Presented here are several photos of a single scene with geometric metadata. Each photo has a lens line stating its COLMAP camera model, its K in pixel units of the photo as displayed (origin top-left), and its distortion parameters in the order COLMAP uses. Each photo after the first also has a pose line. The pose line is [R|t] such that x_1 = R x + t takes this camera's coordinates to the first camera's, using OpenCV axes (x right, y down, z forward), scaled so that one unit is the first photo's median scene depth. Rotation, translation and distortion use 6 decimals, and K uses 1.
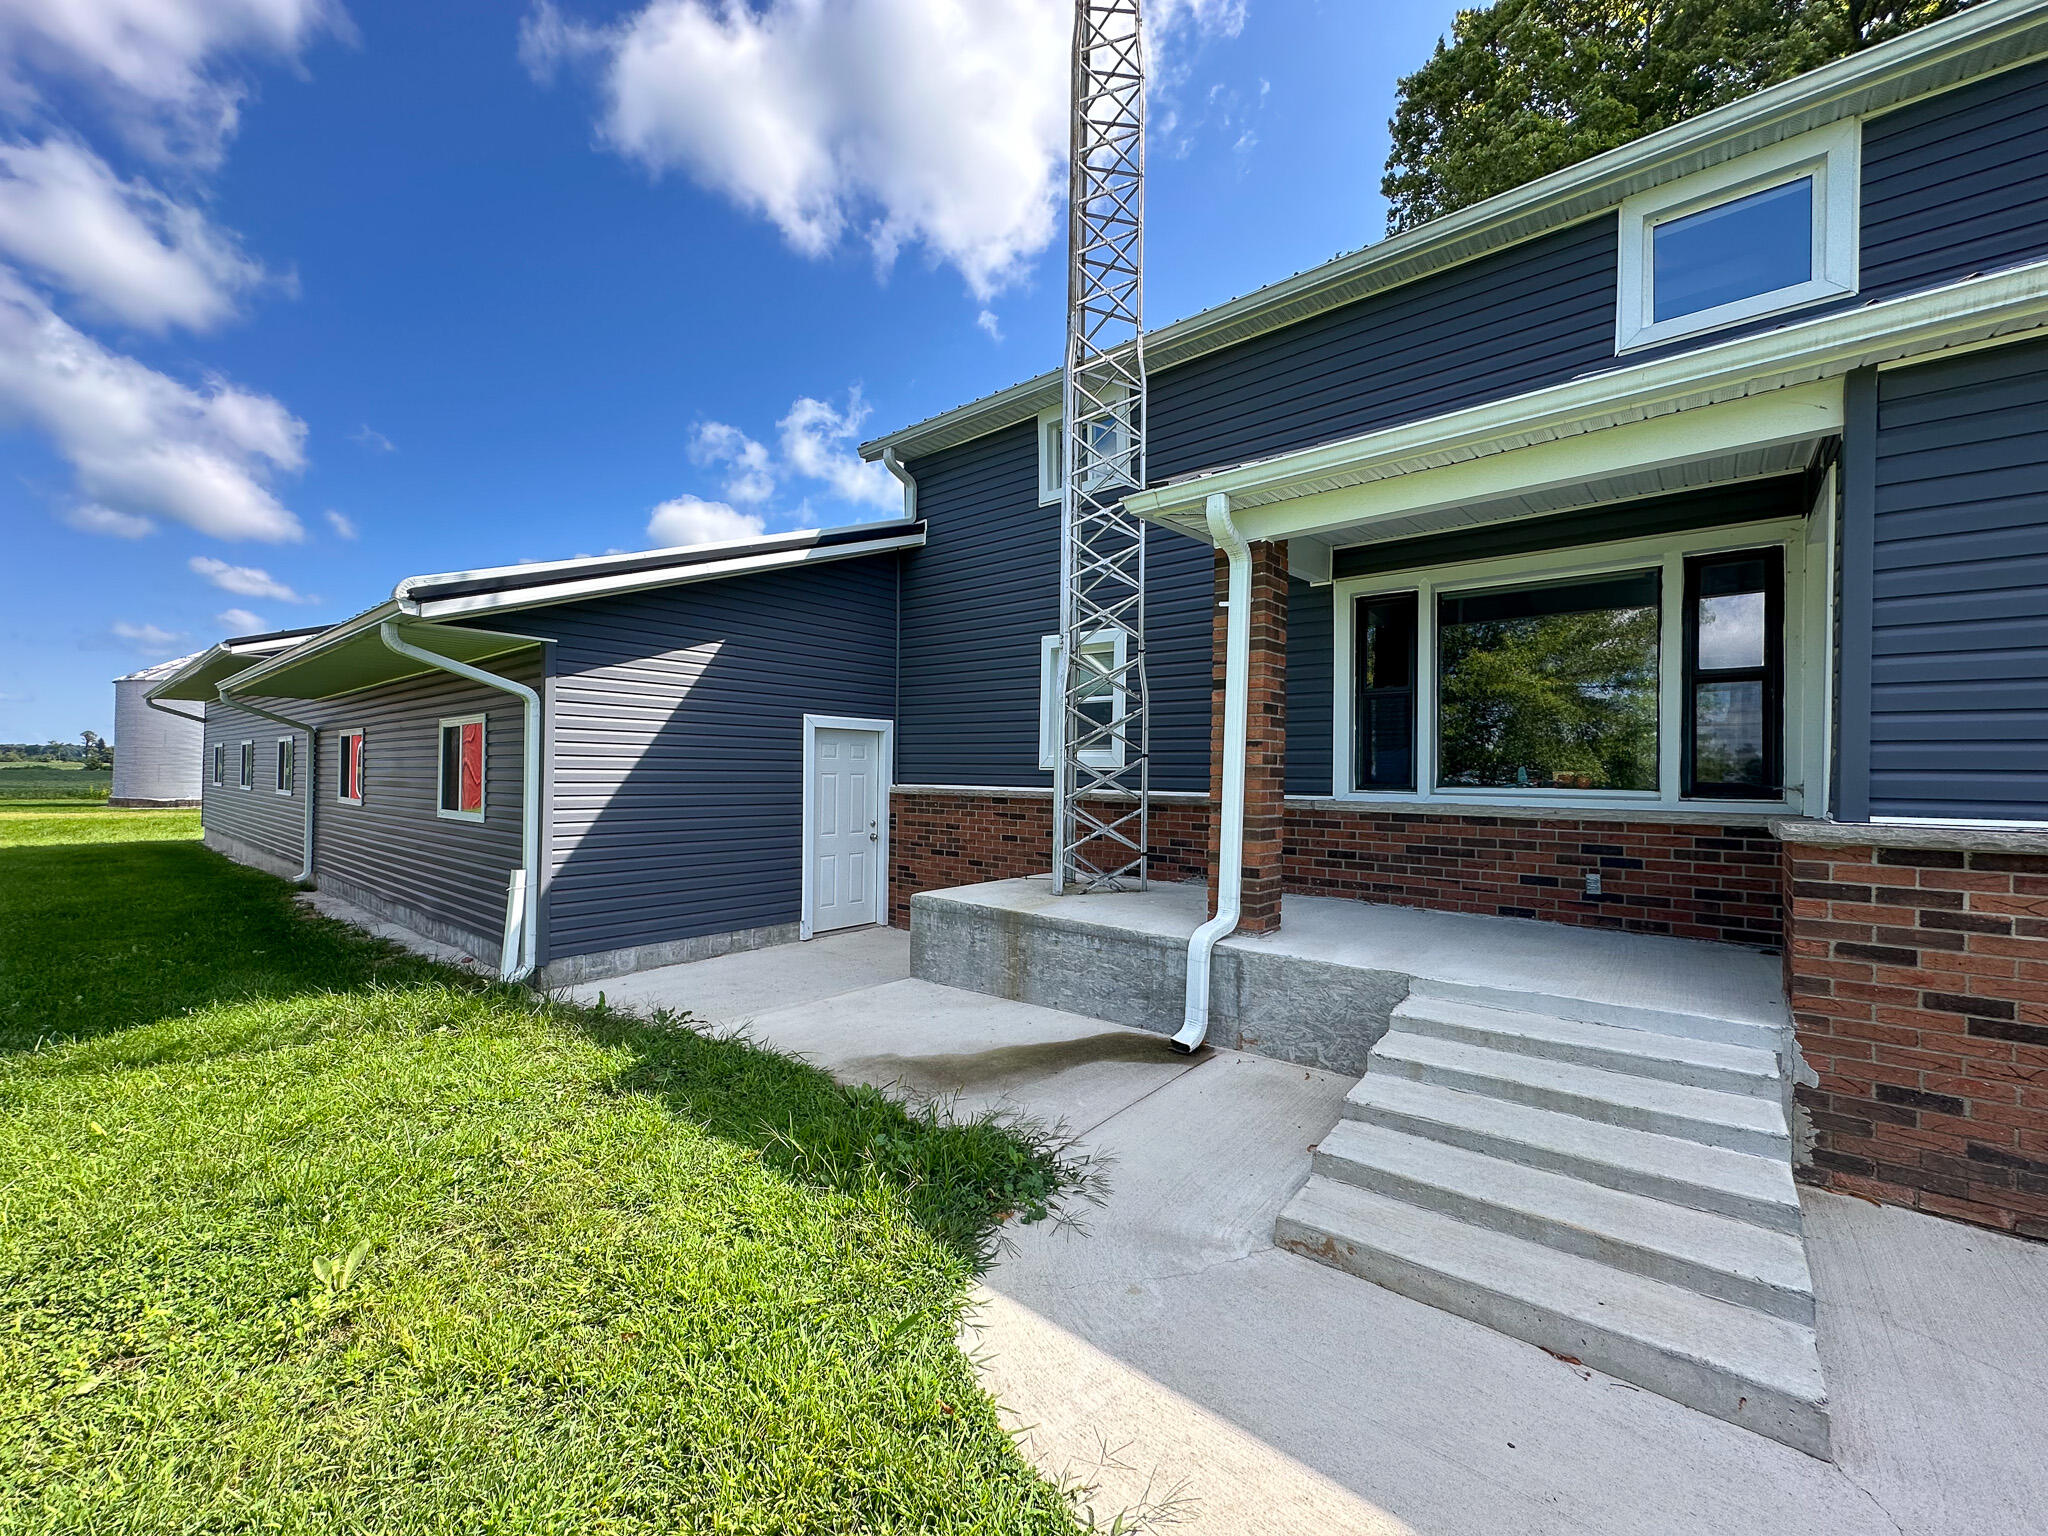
lens RADIAL K [[812.5, 0, 1025.2], [0, 812.5, 770.2], [0, 0, 1]] dist [-0.001883, -0.000232]
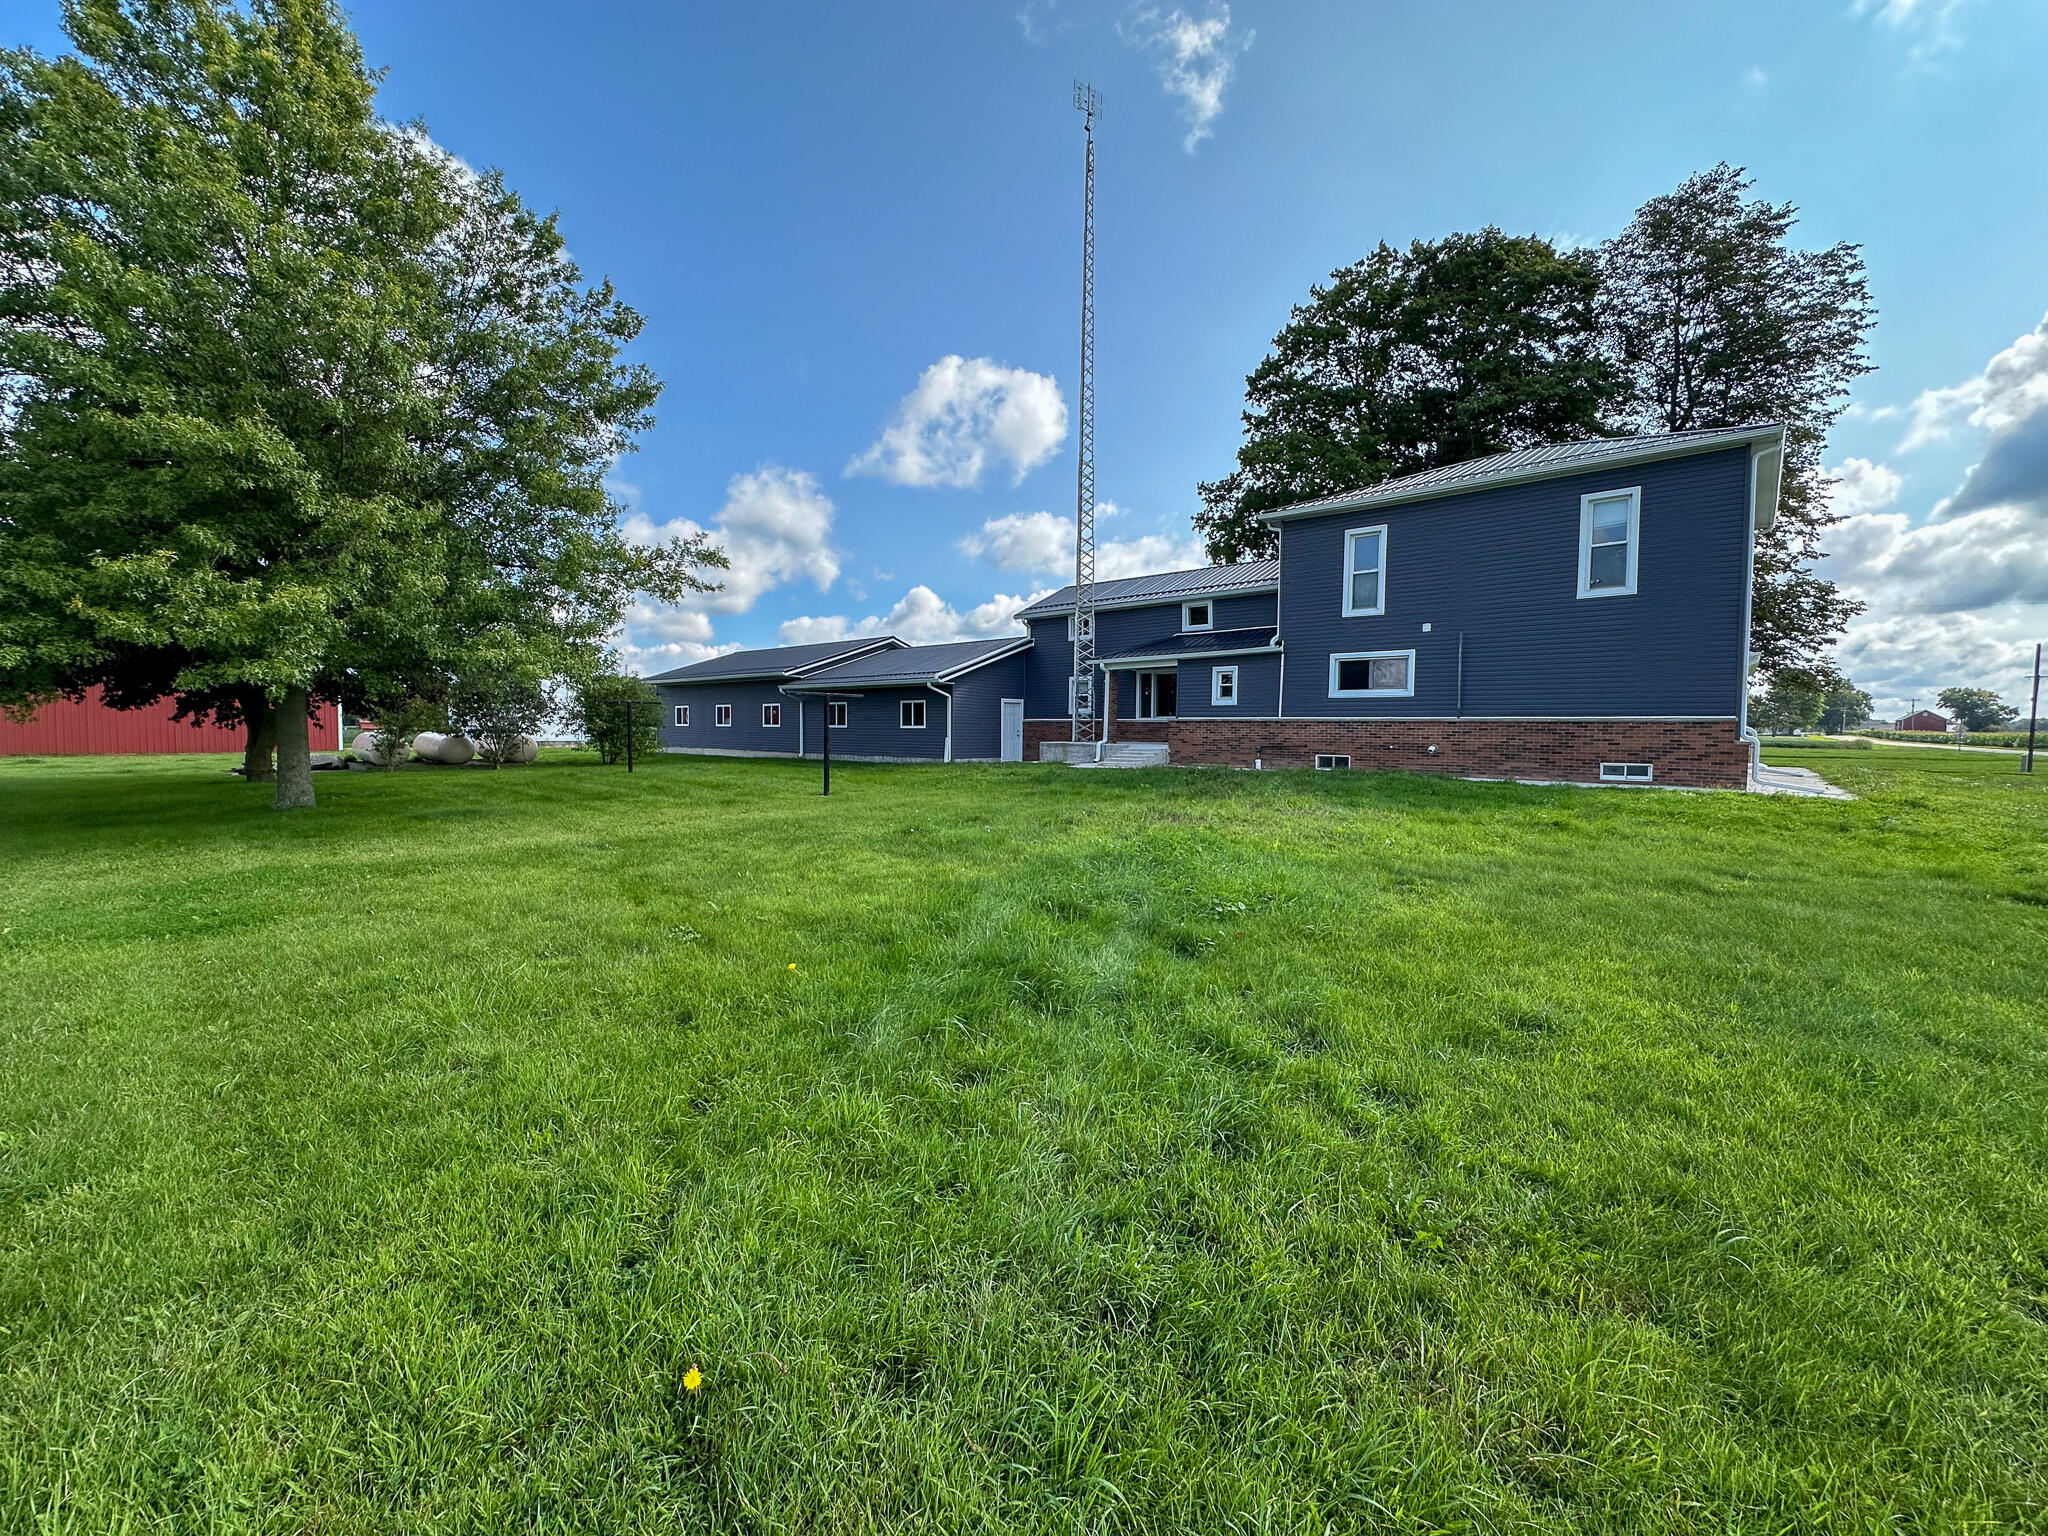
lens RADIAL K [[812.5, 0, 1022.7], [0, 812.5, 767.8], [0, 0, 1]] dist [-0.001883, -0.000232]
pose [[0.999472, -0.000407, -0.032500, -0.078311], [0.002110, 0.998625, 0.052378, 0.053550], [0.032434, -0.052419, 0.998098, -2.938820]]
